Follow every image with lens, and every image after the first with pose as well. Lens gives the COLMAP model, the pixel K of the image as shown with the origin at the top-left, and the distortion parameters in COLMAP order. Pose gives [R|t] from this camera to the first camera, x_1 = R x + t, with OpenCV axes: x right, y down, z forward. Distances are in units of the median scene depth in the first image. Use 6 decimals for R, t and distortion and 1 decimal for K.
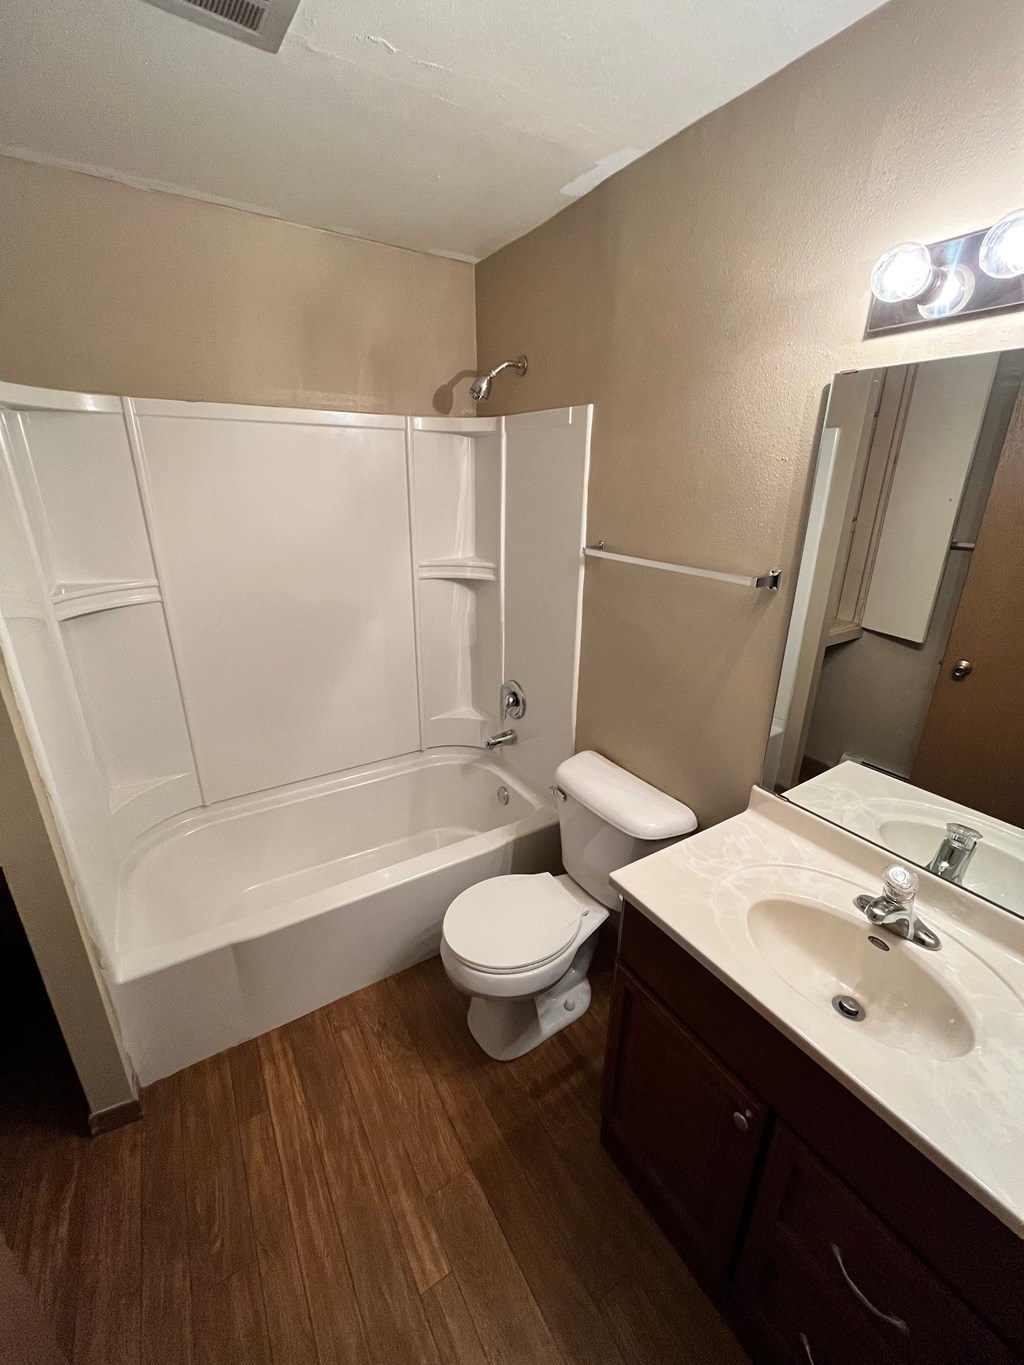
lens RADIAL K [[556.1, 0, 513.1], [0, 556.1, 678.5], [0, 0, 1]] dist [-0.004284, 0.000024]
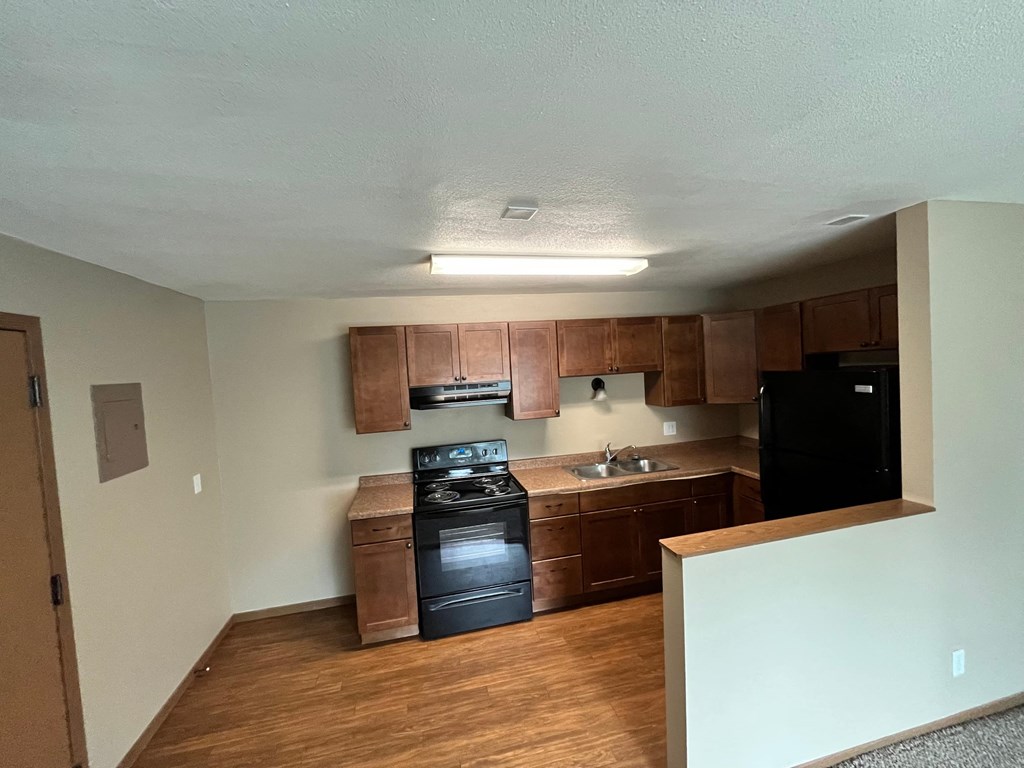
lens RADIAL K [[417.1, 0, 510.0], [0, 417.1, 381.7], [0, 0, 1]] dist [-0.004284, 0.000024]
pose [[0.330001, -0.069614, 0.941410, -1.670976], [0.375159, 0.924809, -0.063122, -0.141397], [-0.866230, 0.374009, 0.331304, -0.023499]]
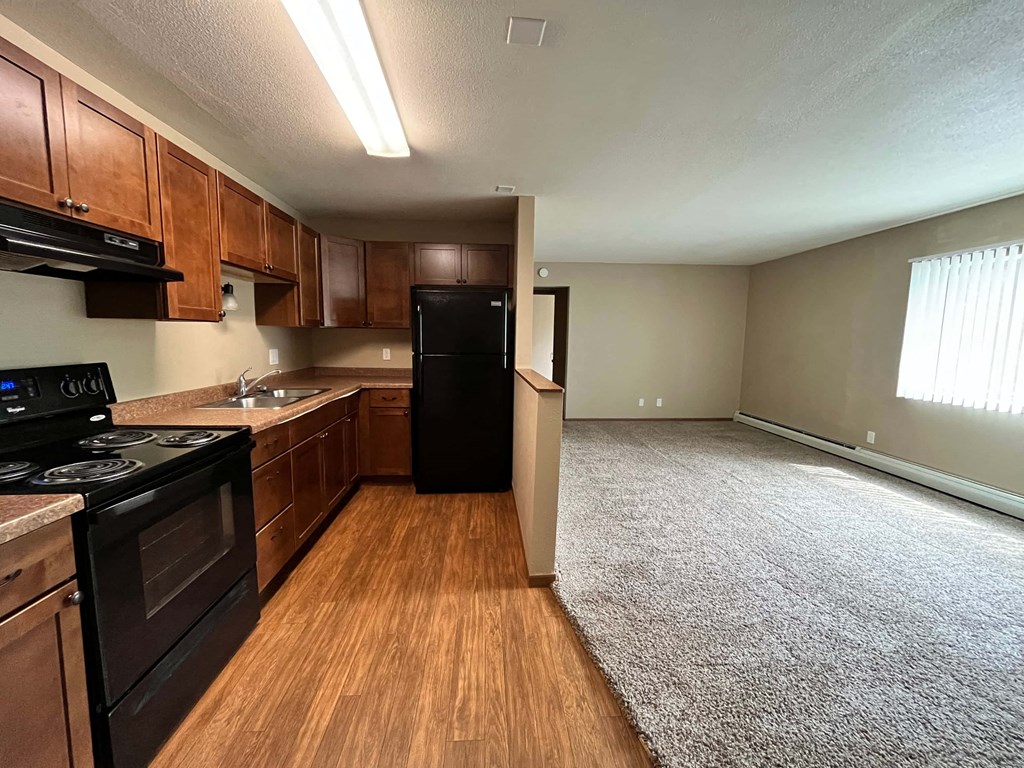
lens RADIAL K [[417.1, 0, 509.2], [0, 417.1, 381.3], [0, 0, 1]] dist [-0.004284, 0.000024]
pose [[-0.879796, -0.076856, 0.469096, -1.132203], [0.135299, 0.905537, 0.402117, -0.256990], [-0.455689, 0.417249, -0.786289, 1.191819]]
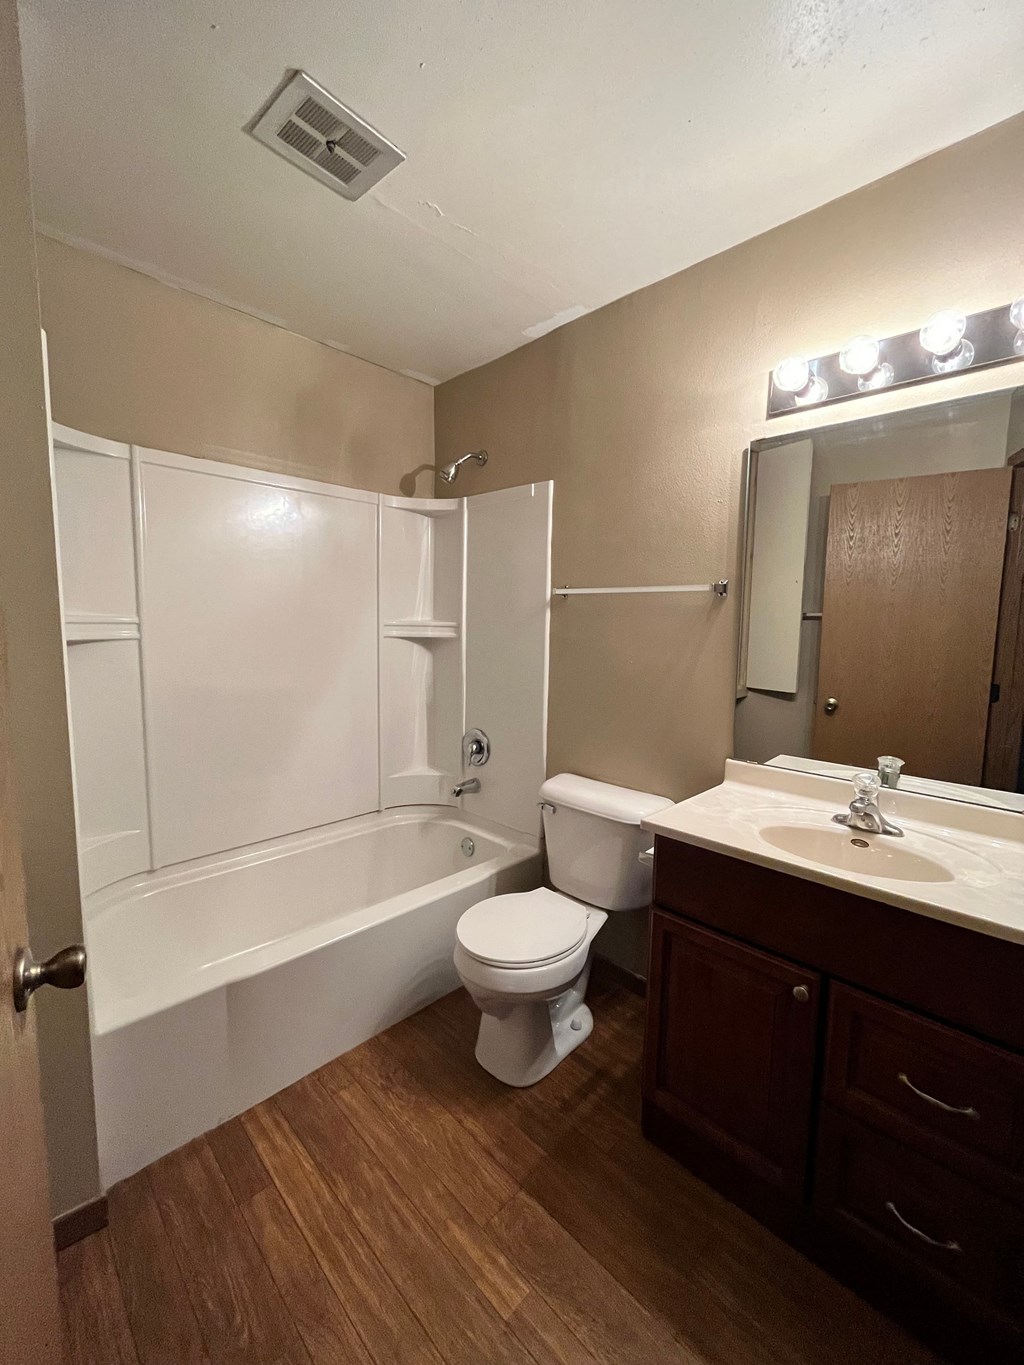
lens RADIAL K [[556.1, 0, 512.6], [0, 556.1, 679.5], [0, 0, 1]] dist [-0.004284, 0.000024]
pose [[0.973928, -0.017122, 0.226209, -0.241622], [0.070269, 0.970874, -0.229055, 0.228623], [-0.215699, 0.238978, 0.946765, -0.062142]]
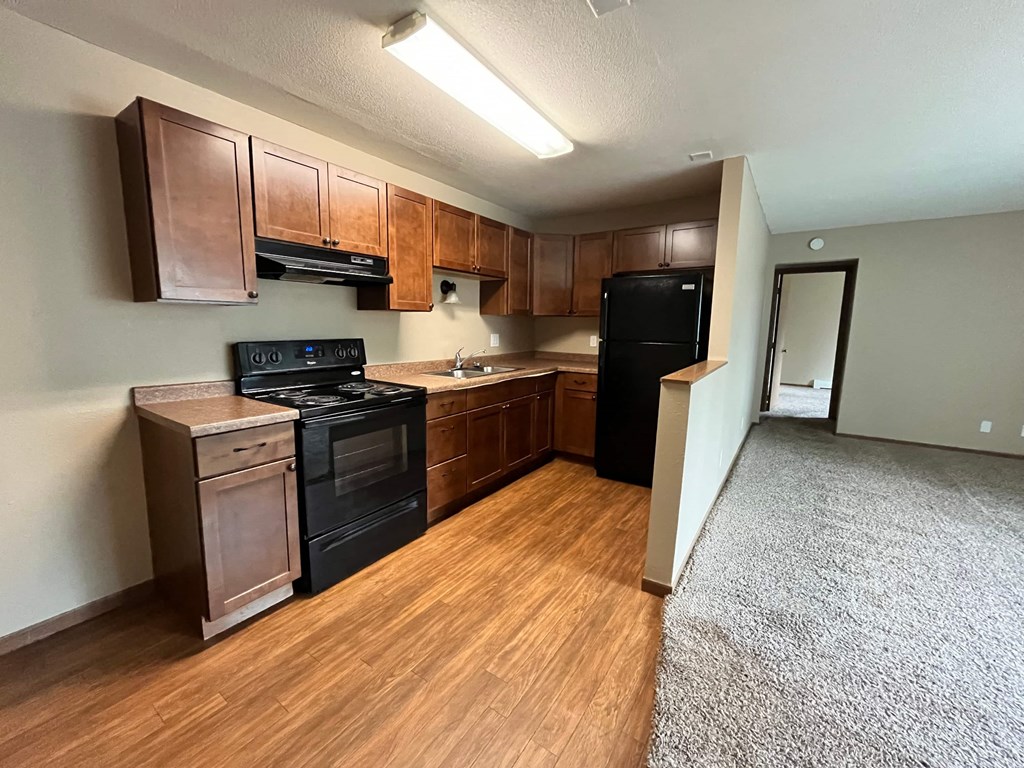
lens RADIAL K [[417.1, 0, 509.3], [0, 417.1, 381.5], [0, 0, 1]] dist [-0.004284, 0.000024]
pose [[-0.400770, -0.145574, 0.904539, -1.499385], [0.290362, 0.916219, 0.276103, -0.145005], [-0.868949, 0.373298, -0.324924, 0.901505]]
